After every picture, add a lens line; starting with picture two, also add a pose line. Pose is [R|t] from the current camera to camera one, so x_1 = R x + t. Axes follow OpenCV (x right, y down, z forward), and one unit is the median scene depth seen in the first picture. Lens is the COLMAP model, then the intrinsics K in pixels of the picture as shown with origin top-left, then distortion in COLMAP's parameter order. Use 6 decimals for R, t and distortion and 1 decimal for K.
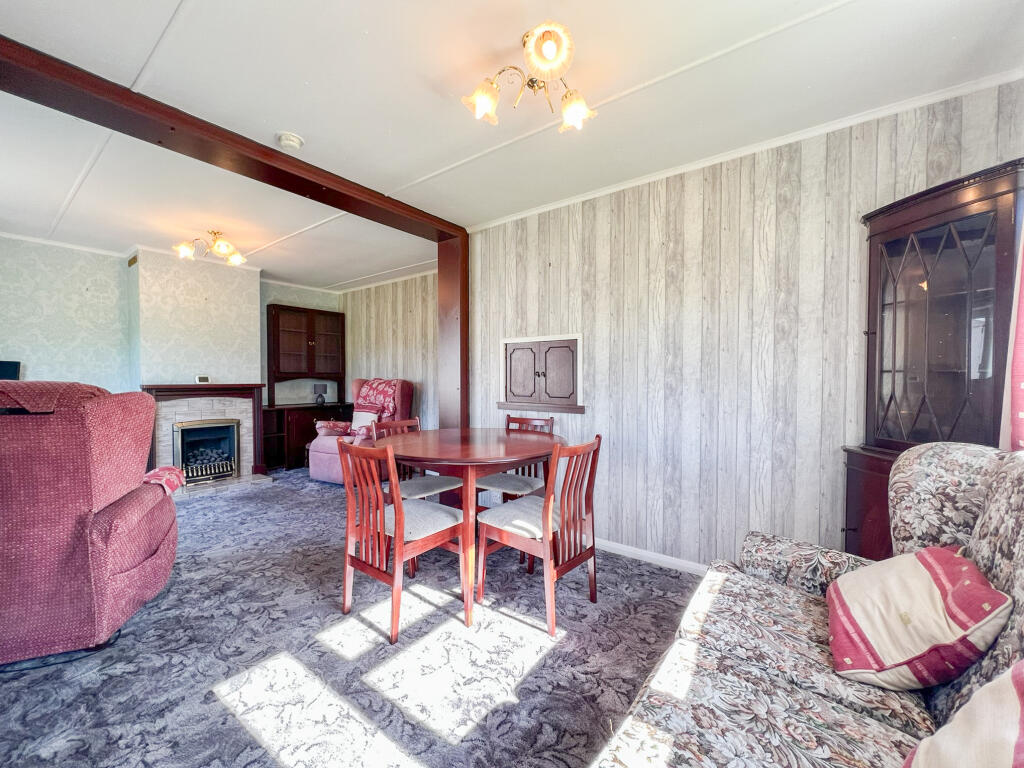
lens RADIAL K [[418.6, 0, 510.0], [0, 418.6, 388.3], [0, 0, 1]] dist [-0.000847, 0.000095]
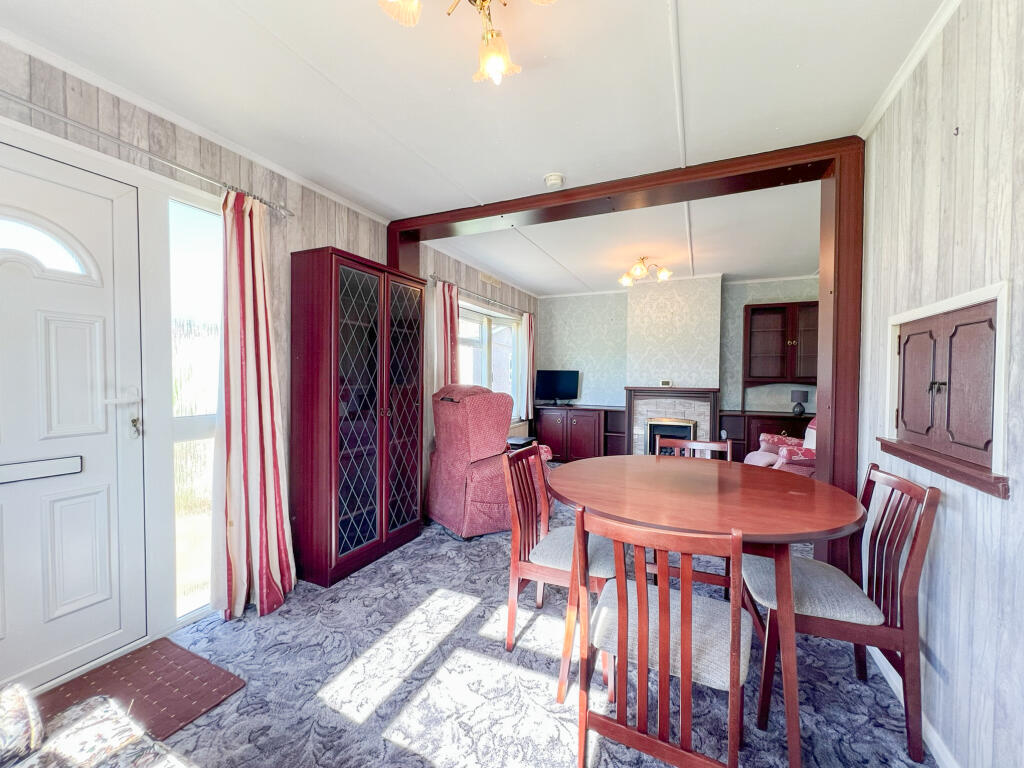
lens RADIAL K [[409.3, 0, 504.2], [0, 409.3, 385.4], [0, 0, 1]] dist [-0.001752, 0.000187]
pose [[0.213197, 0.022966, -0.976739, 0.265082], [-0.030632, 0.999389, 0.016812, -0.019063], [0.976529, 0.026335, 0.213771, 0.301263]]
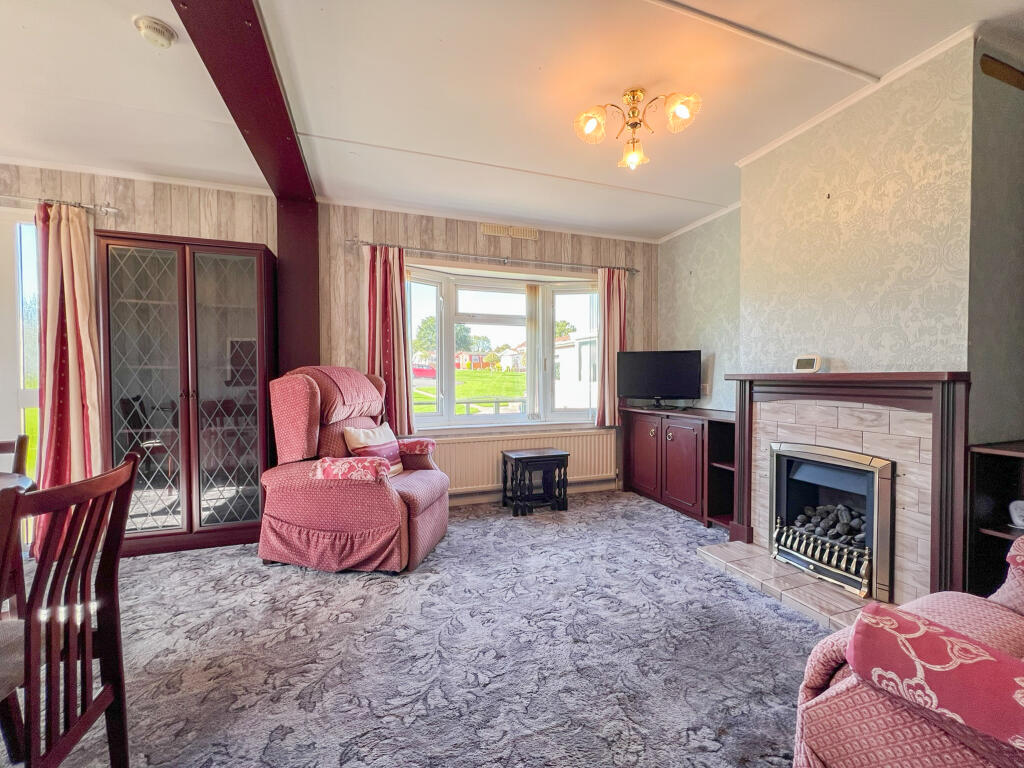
lens RADIAL K [[409.3, 0, 504.2], [0, 409.3, 385.4], [0, 0, 1]] dist [-0.001752, 0.000187]
pose [[-0.550124, 0.015584, -0.834938, -0.119982], [-0.019283, 0.999322, 0.031358, -0.003350], [0.834860, 0.033351, -0.549451, 0.912983]]
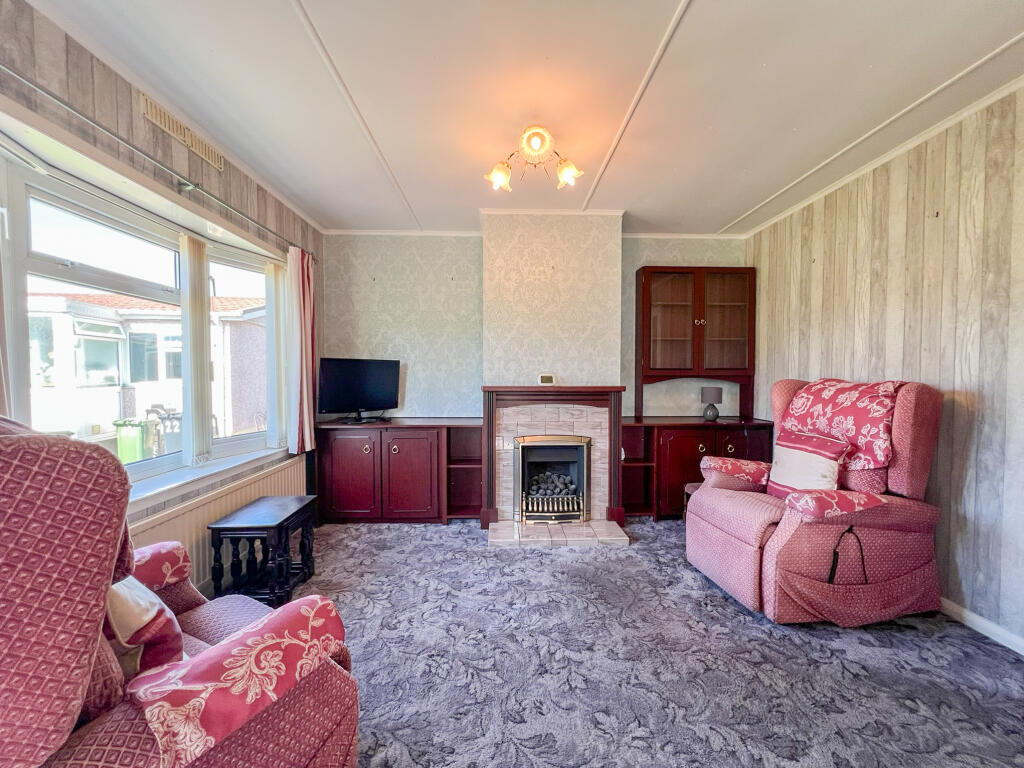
lens RADIAL K [[415.8, 0, 515.8], [0, 415.8, 386.2], [0, 0, 1]] dist [-0.000739, -0.000107]
pose [[0.641013, 0.020061, -0.767268, -0.205839], [-0.018280, 0.999774, 0.010867, -0.015353], [0.767312, 0.007060, 0.641235, 0.472498]]
